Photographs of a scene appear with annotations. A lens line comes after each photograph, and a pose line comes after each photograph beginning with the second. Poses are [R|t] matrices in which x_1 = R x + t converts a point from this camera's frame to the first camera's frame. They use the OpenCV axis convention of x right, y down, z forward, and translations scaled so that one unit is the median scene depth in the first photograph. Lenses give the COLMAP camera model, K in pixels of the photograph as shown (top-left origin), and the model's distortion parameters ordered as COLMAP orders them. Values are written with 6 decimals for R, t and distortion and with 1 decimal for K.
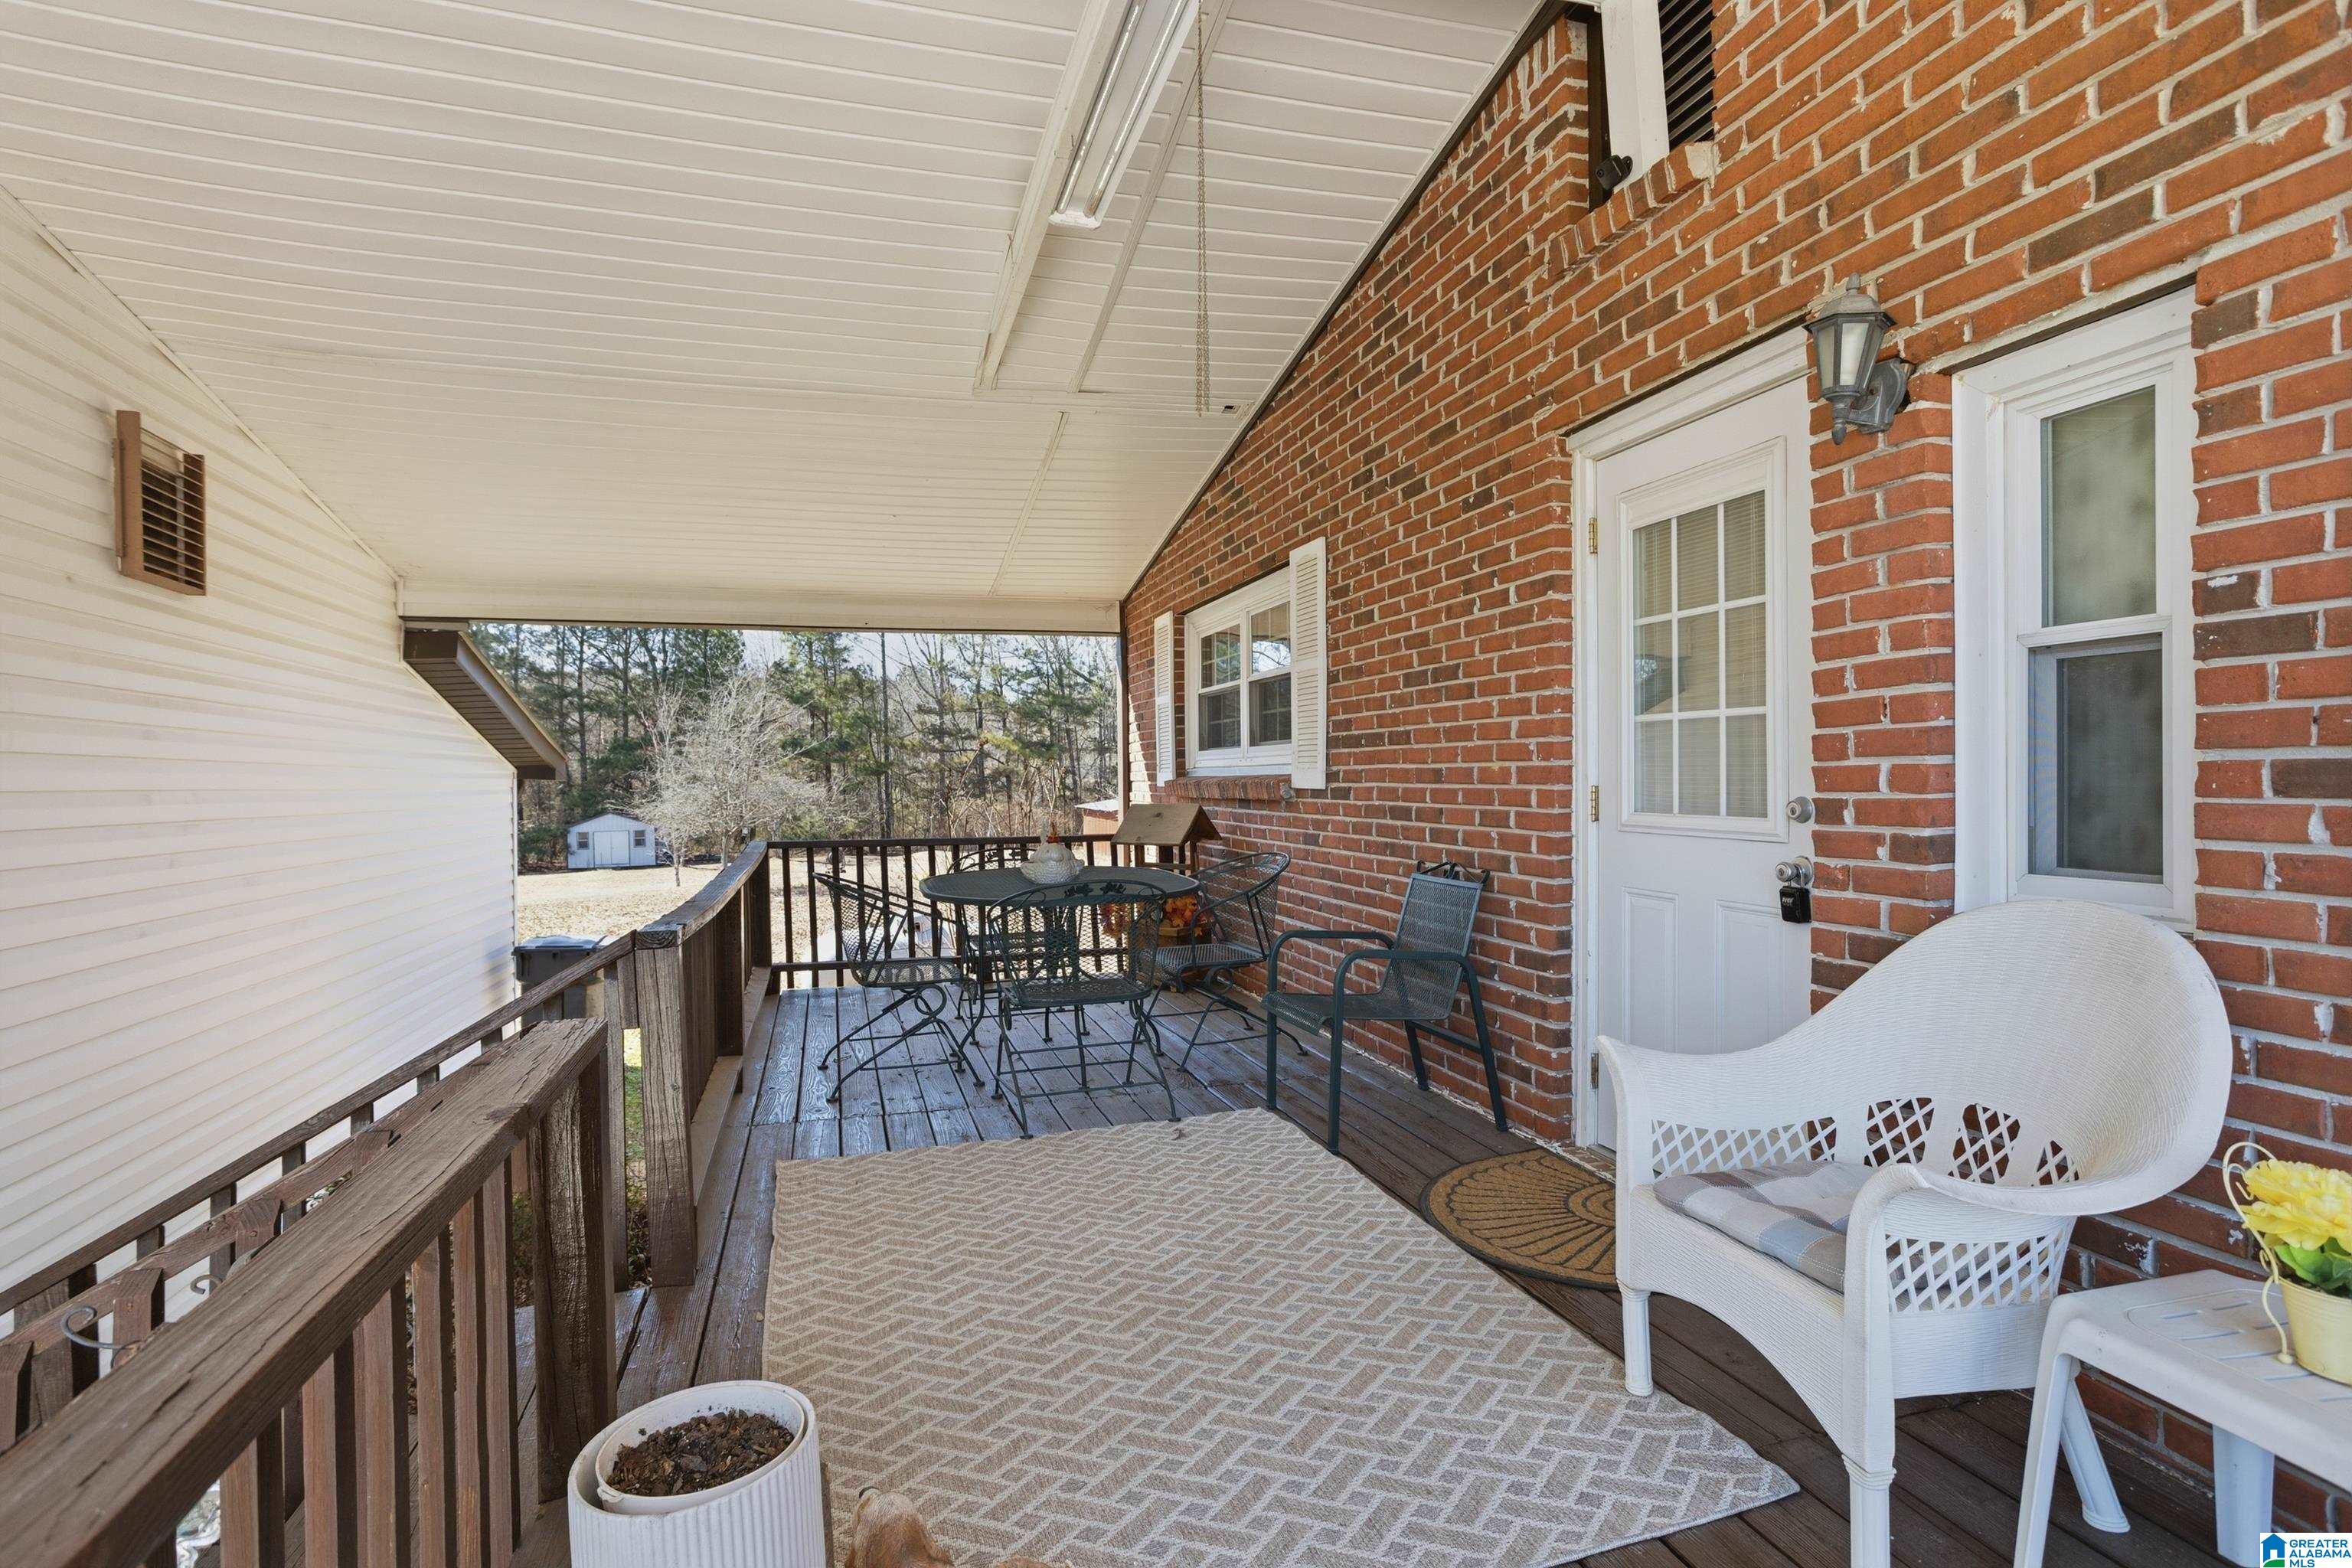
lens RADIAL K [[1130.8, 0, 1165.8], [0, 1130.8, 775.8], [0, 0, 1]] dist [-0.057349, 0.039665]
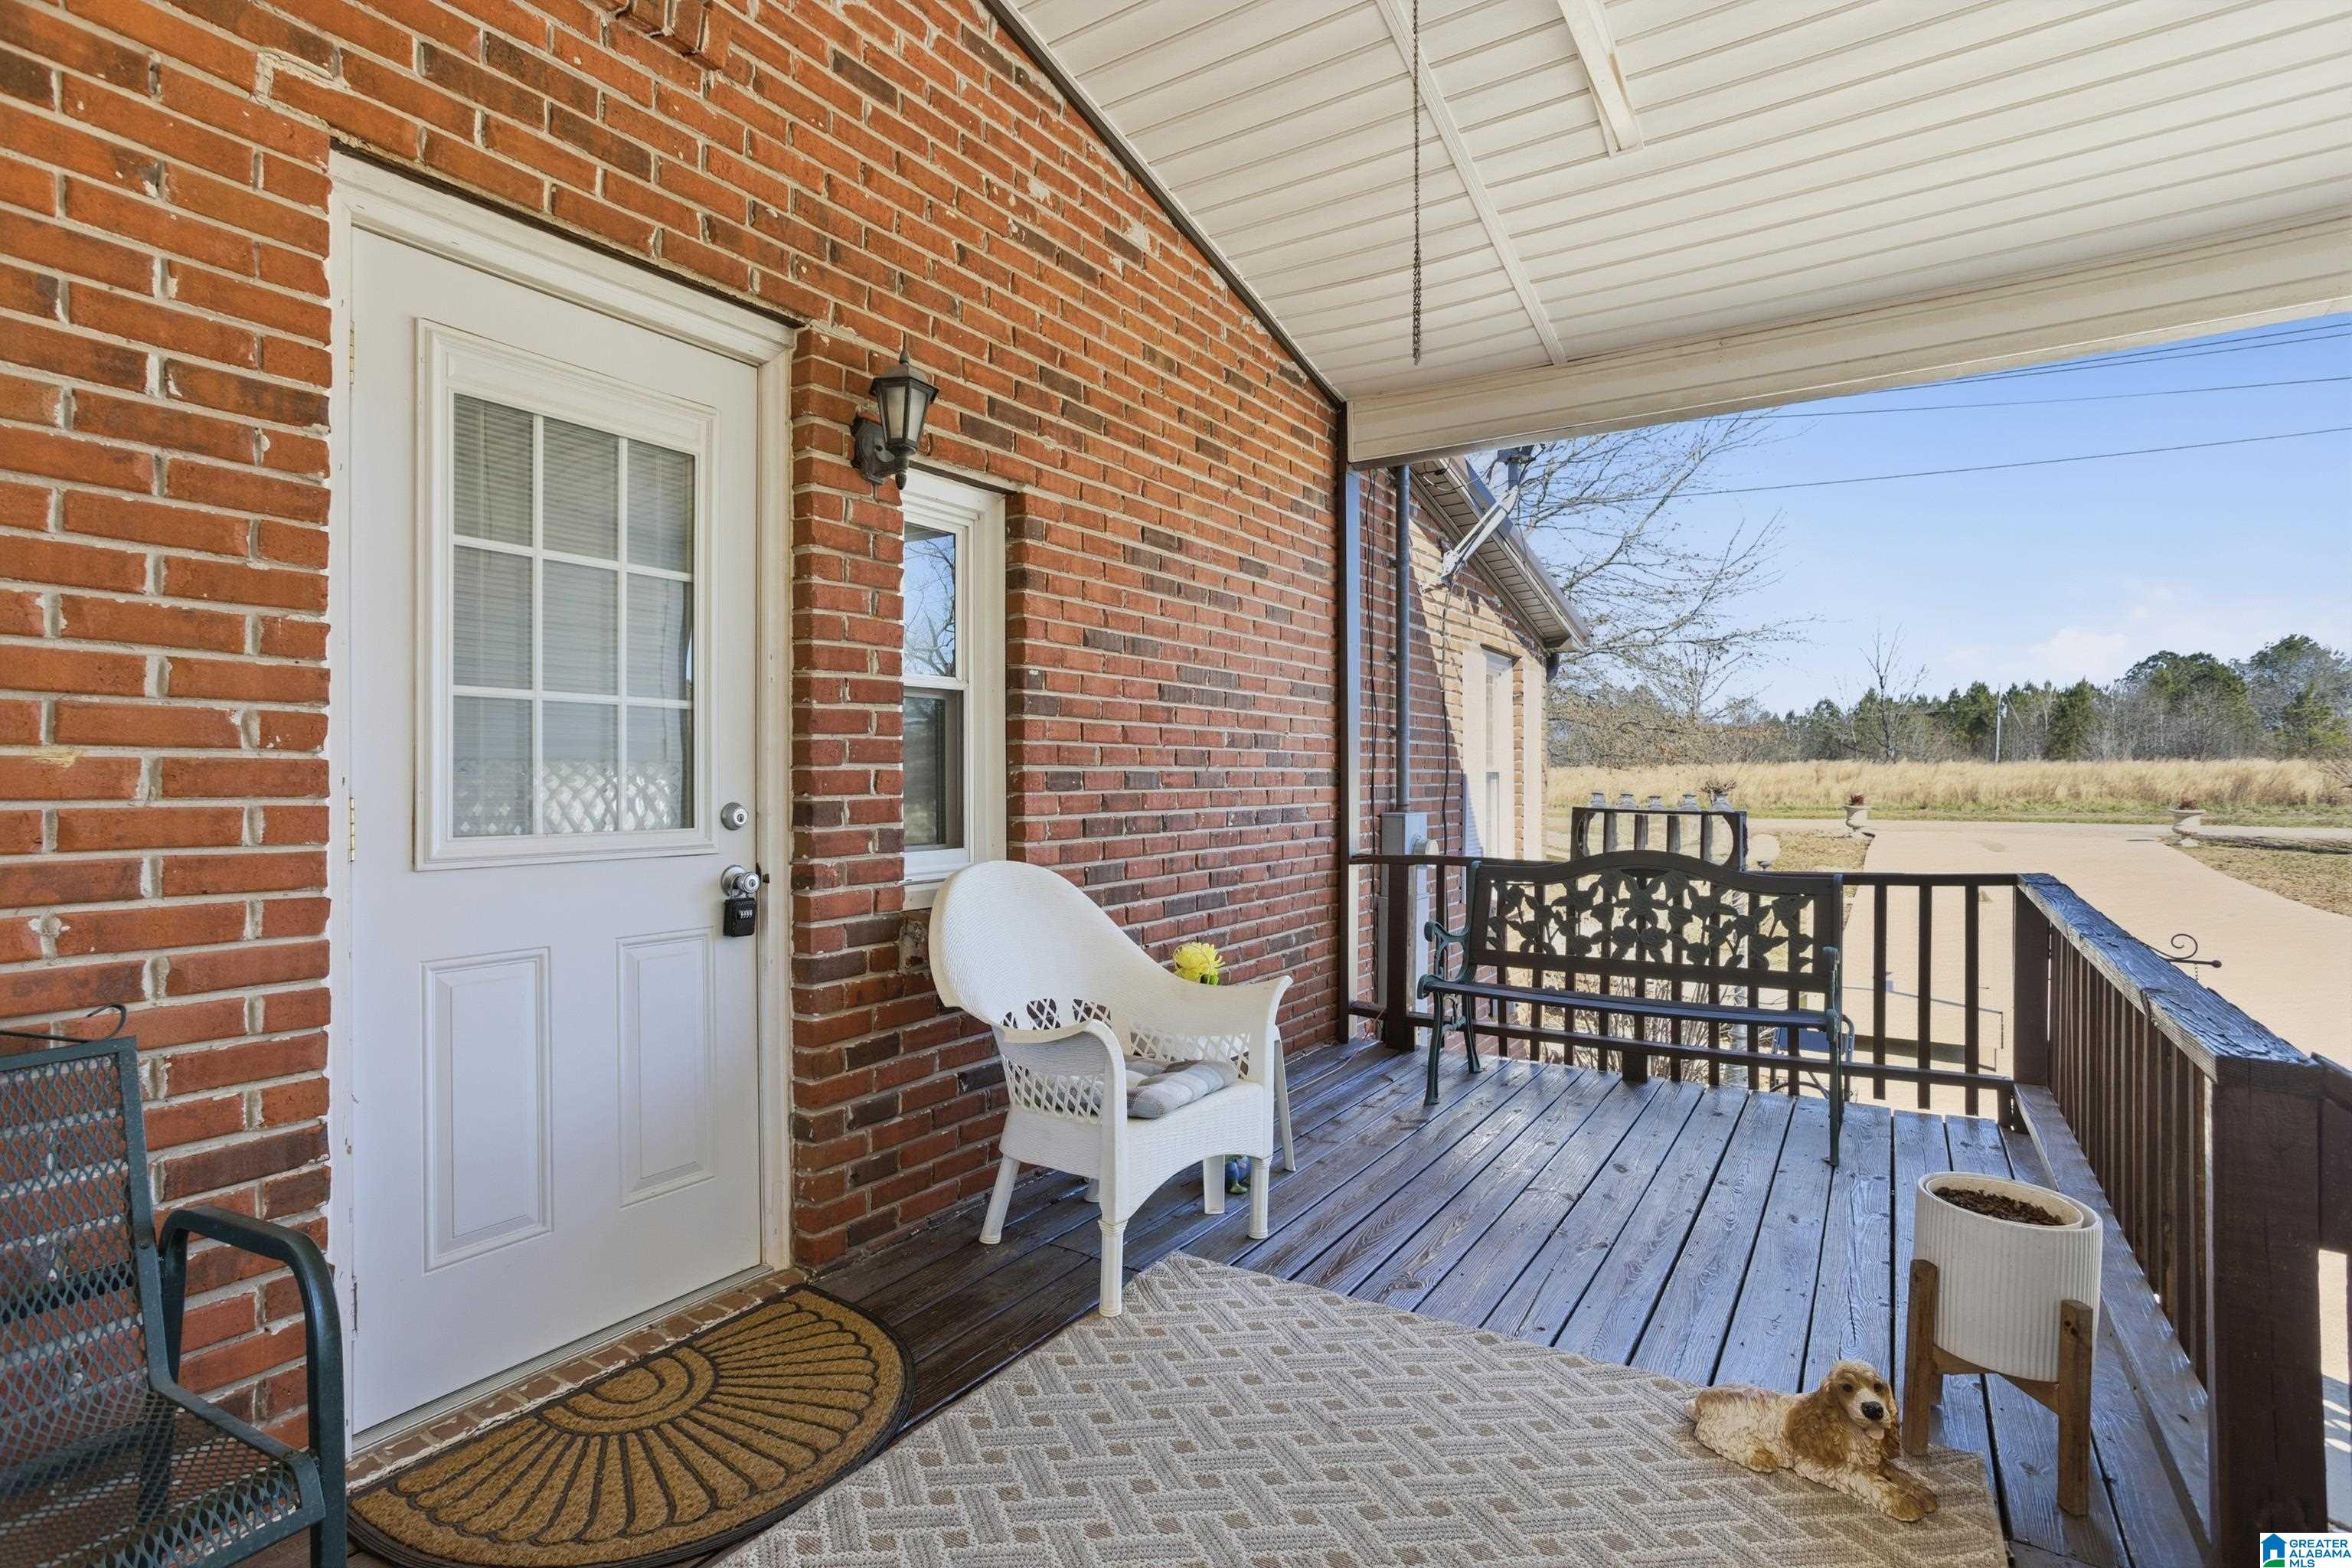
lens RADIAL K [[1130.8, 0, 1165.8], [0, 1130.8, 775.8], [0, 0, 1]] dist [-0.057349, 0.039665]
pose [[-0.645441, 0.008699, 0.763760, -0.387265], [0.005295, 0.999962, -0.006915, 0.004671], [-0.763791, -0.000419, -0.645463, 1.324033]]
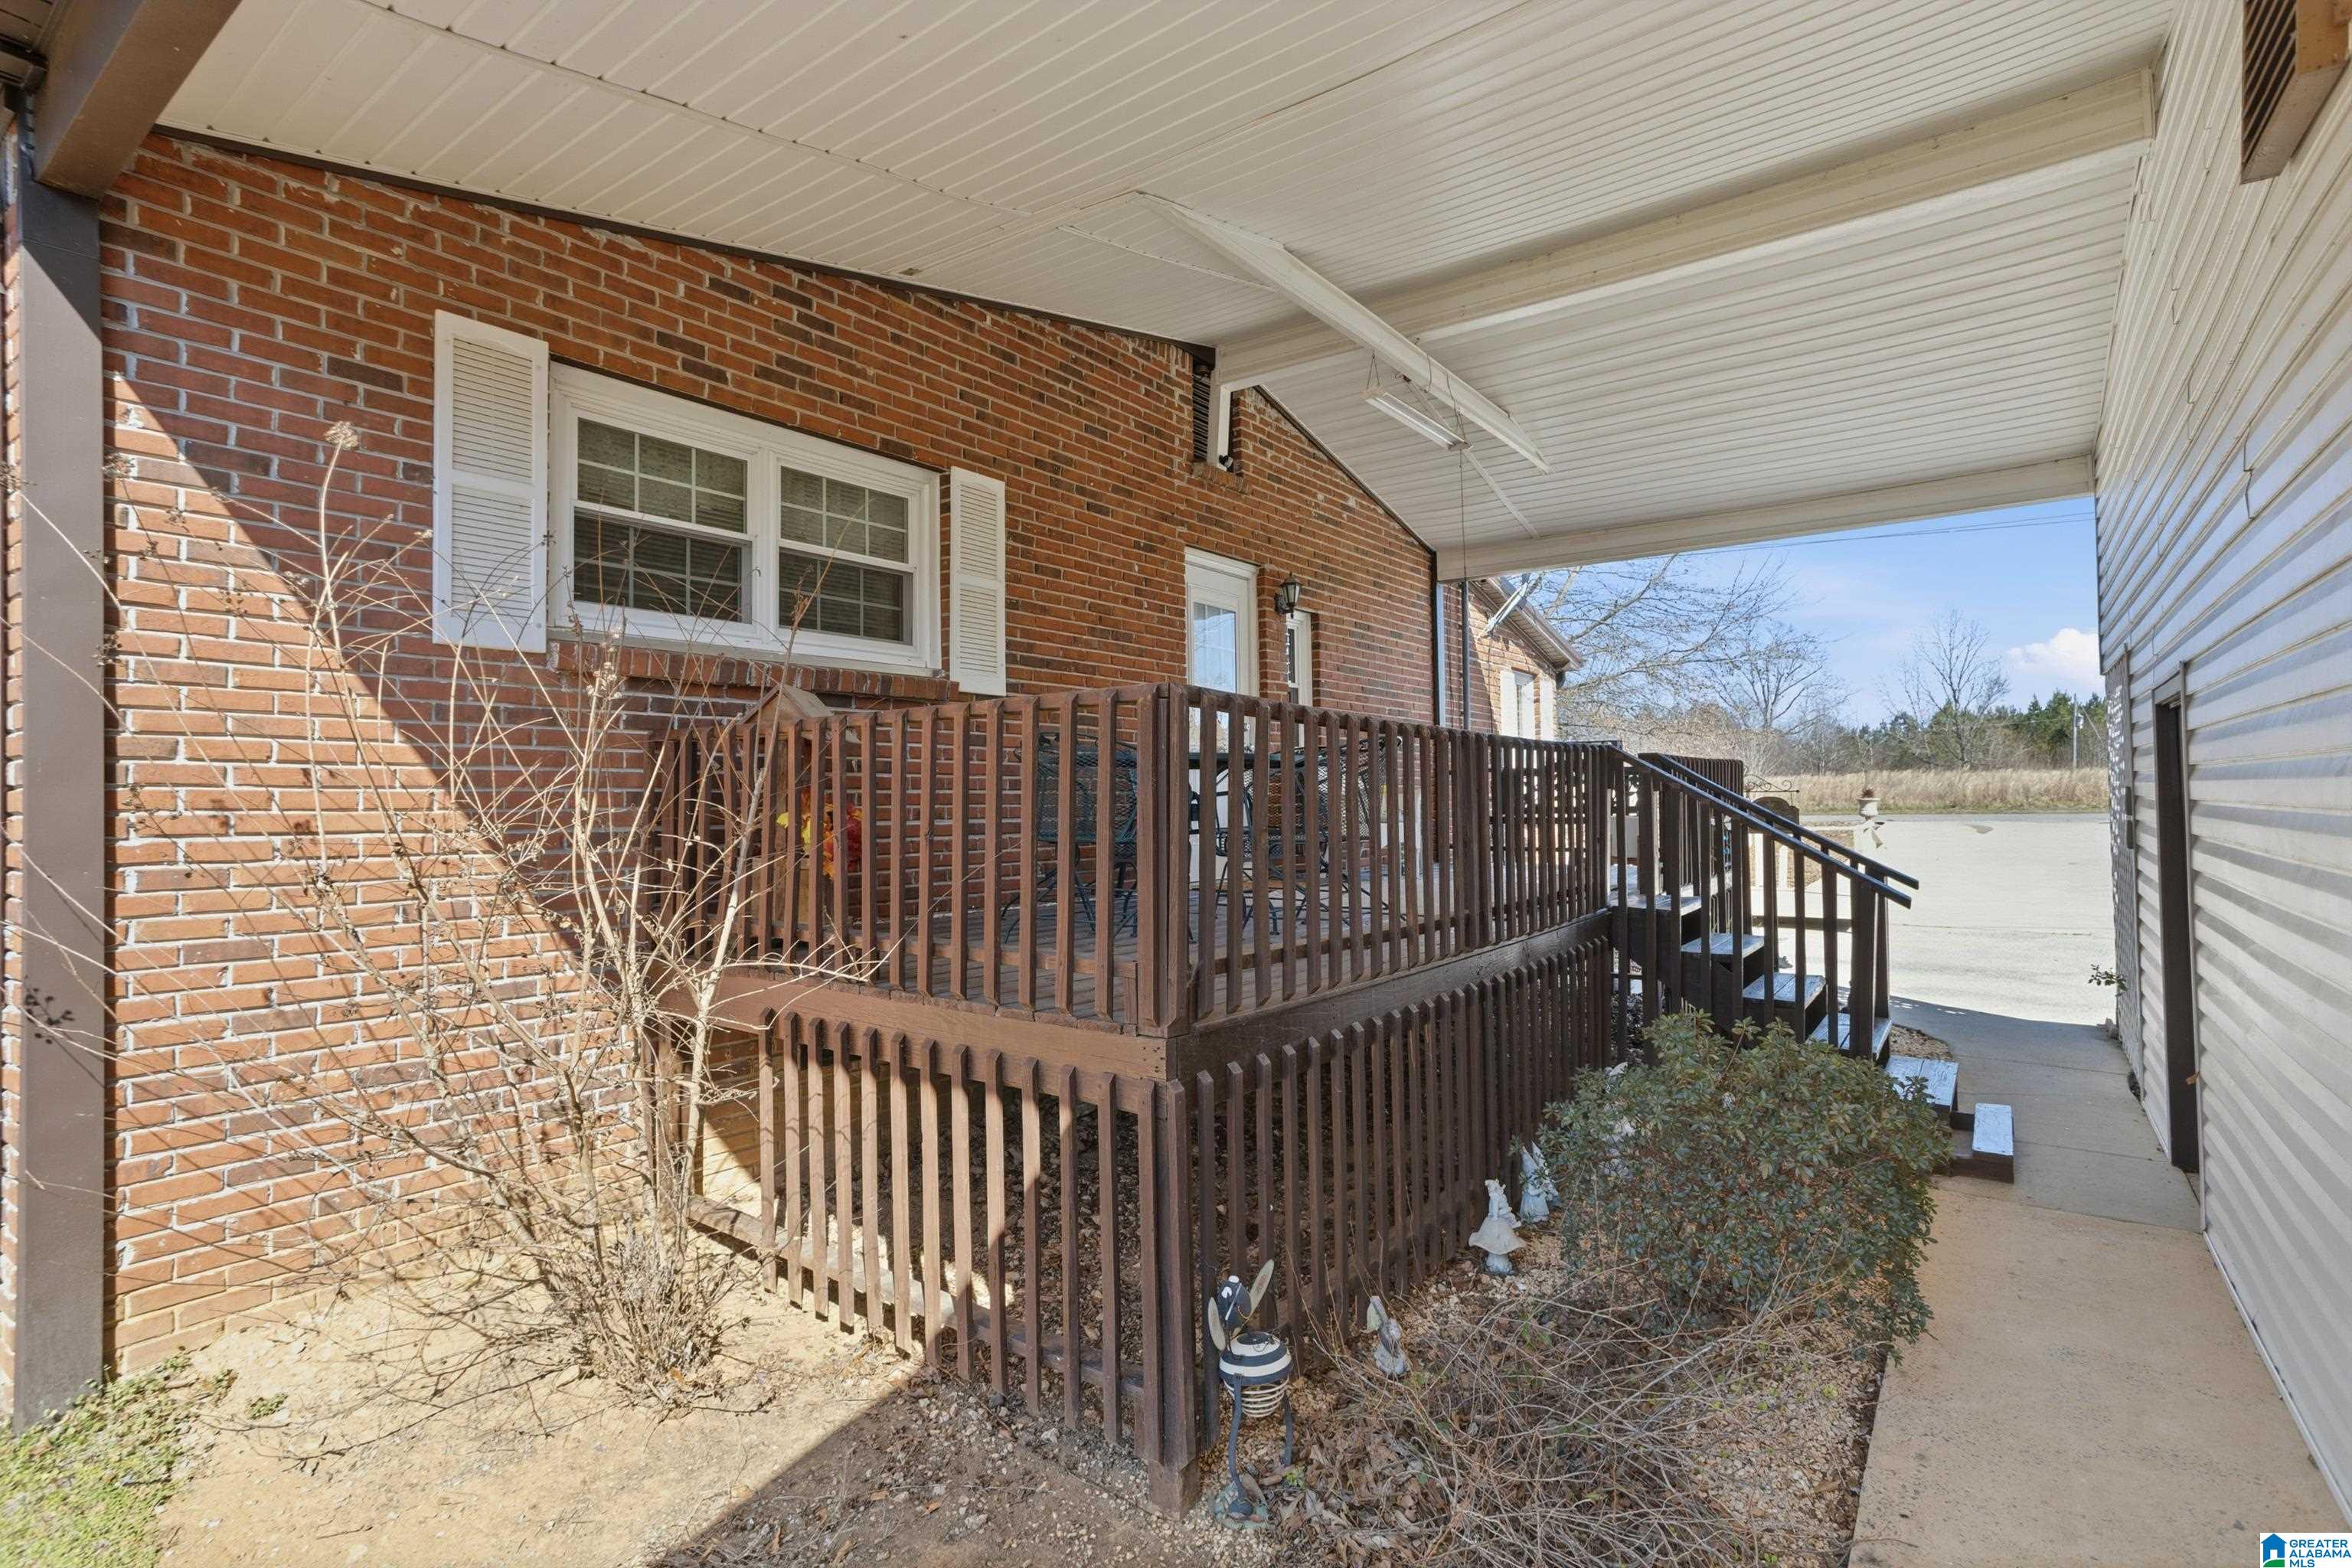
lens RADIAL K [[1130.8, 0, 1165.8], [0, 1130.8, 775.8], [0, 0, 1]] dist [-0.057349, 0.039665]
pose [[-0.597106, 0.036013, 0.801354, -1.640719], [0.016952, 0.999335, -0.032280, 0.244733], [-0.801983, -0.005690, -0.597319, 2.896086]]
